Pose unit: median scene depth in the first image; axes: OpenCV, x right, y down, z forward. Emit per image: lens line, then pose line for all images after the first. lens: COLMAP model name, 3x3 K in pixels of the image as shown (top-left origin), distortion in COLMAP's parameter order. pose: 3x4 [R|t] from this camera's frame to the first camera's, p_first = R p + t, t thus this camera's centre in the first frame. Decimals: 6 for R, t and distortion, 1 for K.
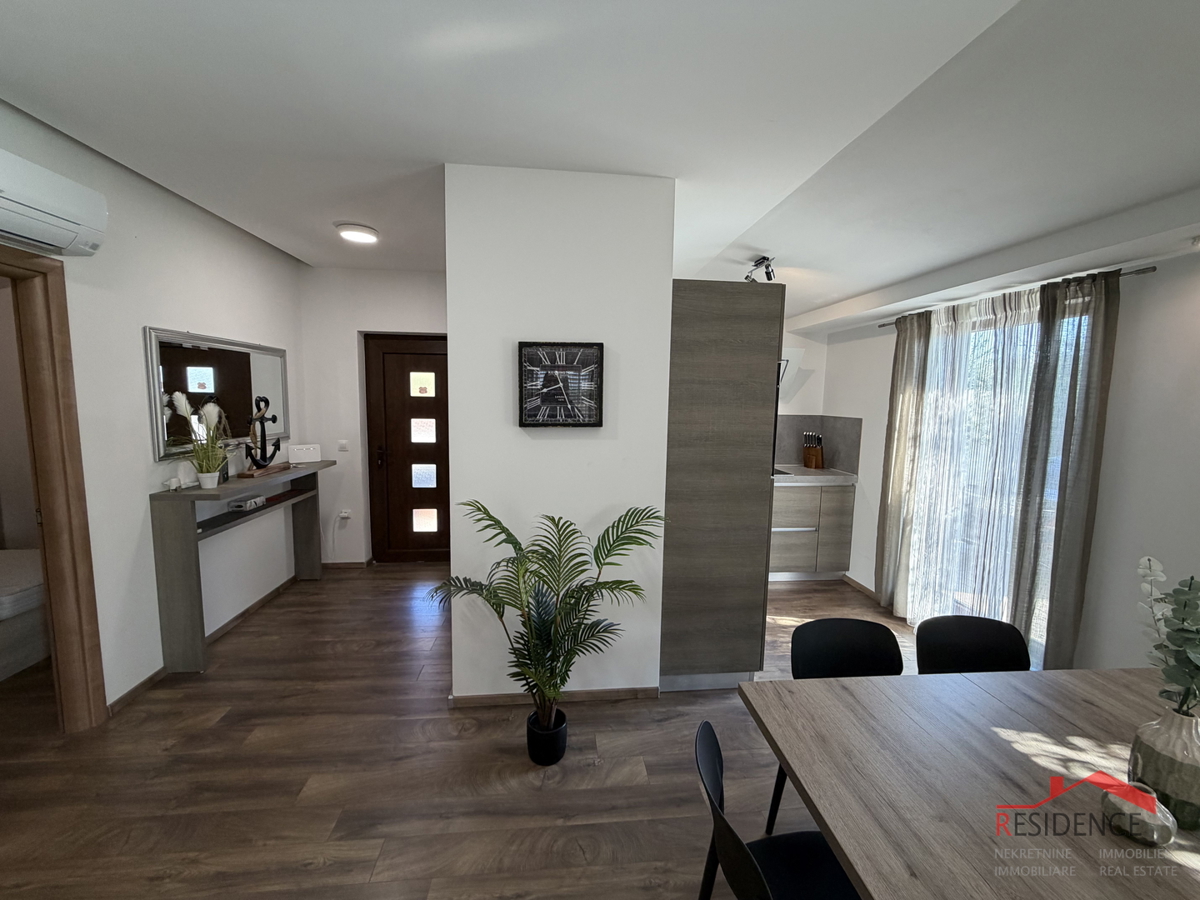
lens RADIAL K [[477.7, 0, 597.3], [0, 477.7, 449.6], [0, 0, 1]] dist [-0.001951, 0.000609]
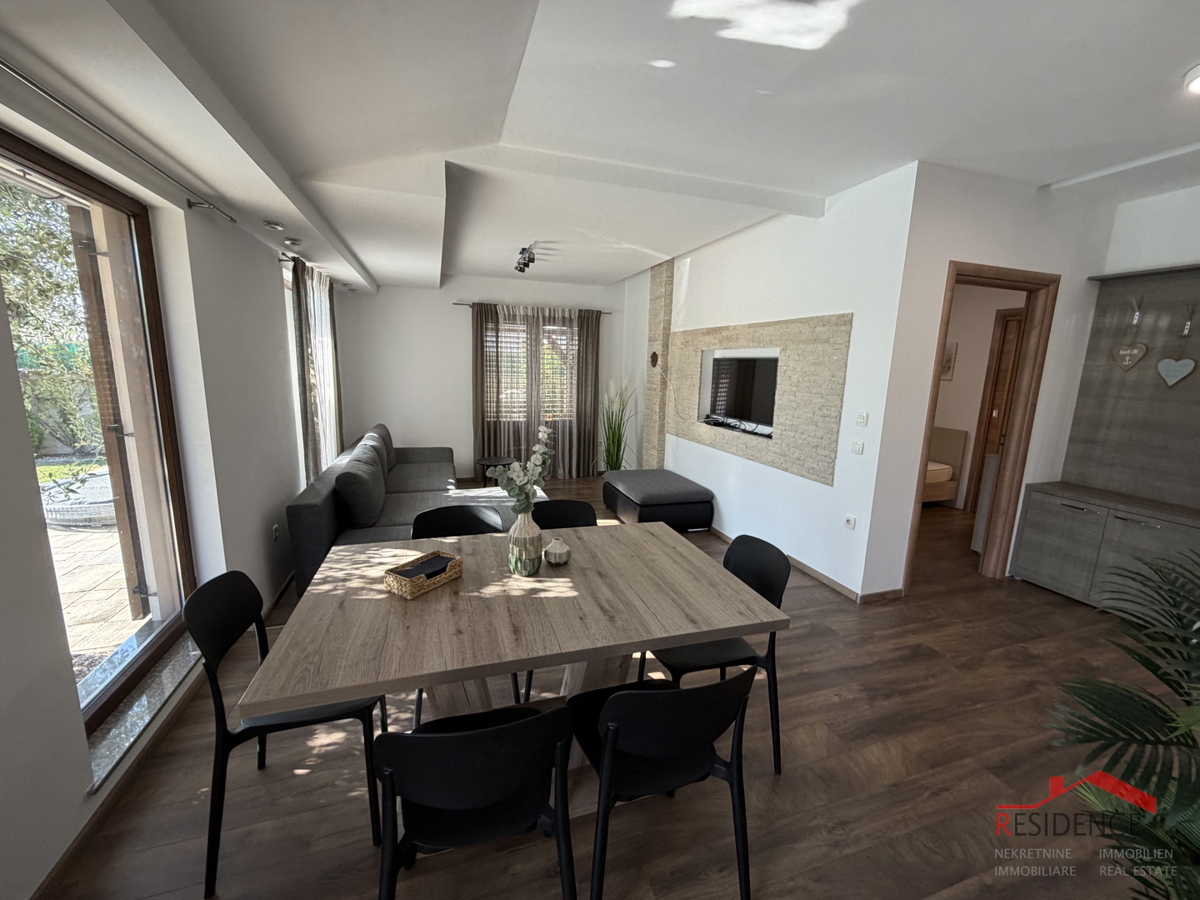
lens RADIAL K [[477.7, 0, 595.7], [0, 477.7, 449.1], [0, 0, 1]] dist [-0.001951, 0.000609]
pose [[-0.974634, -0.003602, -0.223775, 0.439796], [-0.068157, 0.957153, 0.281446, -0.052521], [0.213173, 0.289559, -0.933120, 0.832697]]
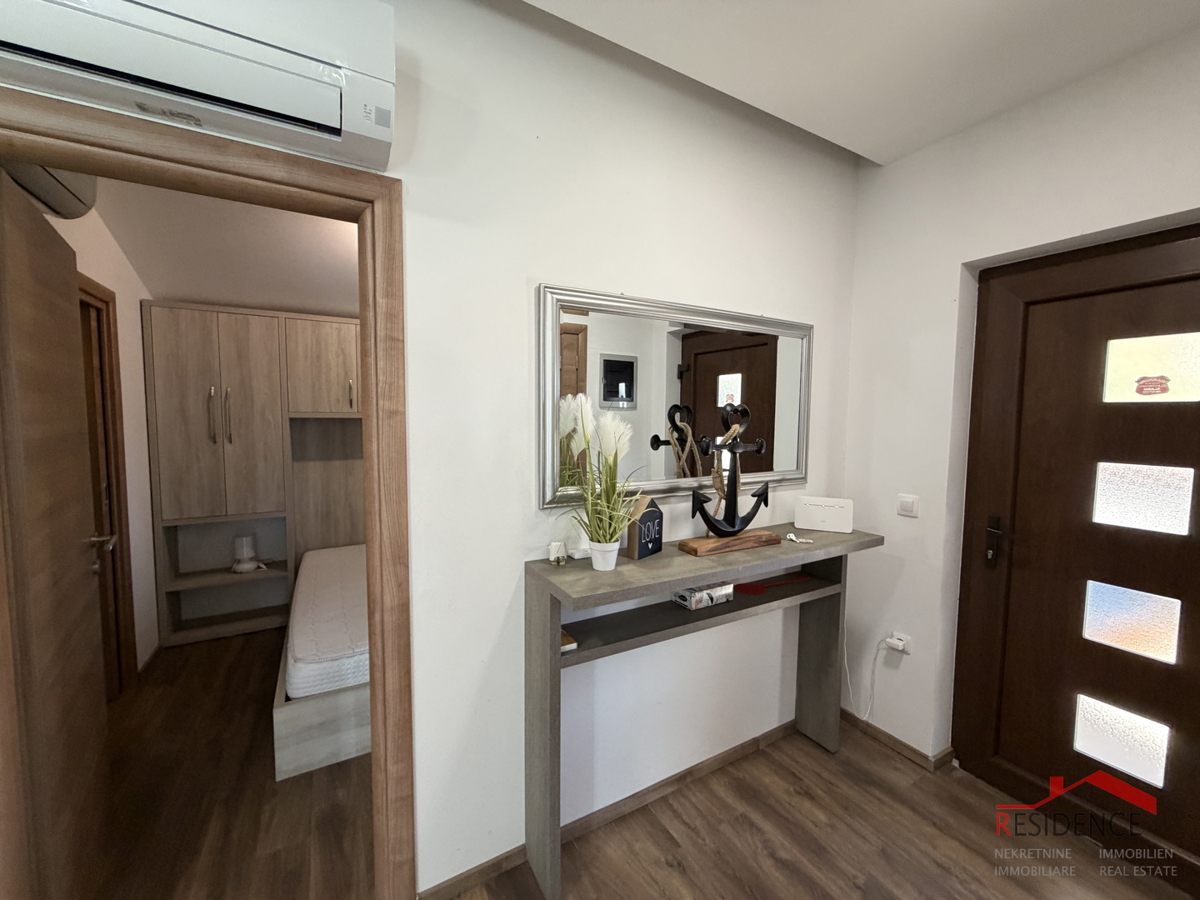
lens RADIAL K [[477.7, 0, 596.1], [0, 477.7, 445.6], [0, 0, 1]] dist [-0.001951, 0.000609]
pose [[0.408095, 0.045056, -0.911827, -0.301441], [-0.101387, 0.994840, 0.003782, -0.055304], [0.907292, 0.090904, 0.410557, 0.697291]]
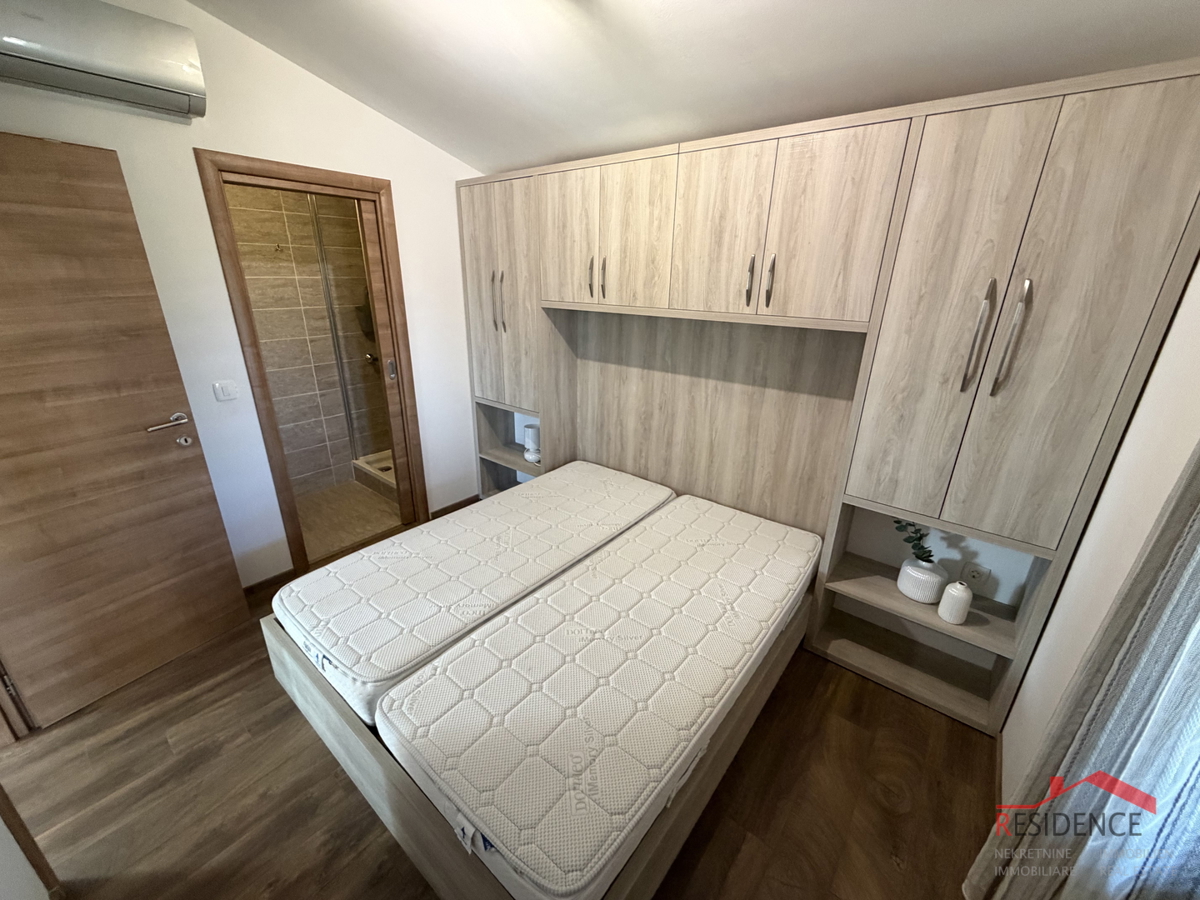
lens RADIAL K [[477.7, 0, 599.1], [0, 477.7, 446.5], [0, 0, 1]] dist [-0.001951, 0.000609]
pose [[-0.702249, 0.215011, -0.678687, -0.996398], [-0.107487, 0.910356, 0.399624, -0.180896], [0.703770, 0.353585, -0.616186, 1.252155]]
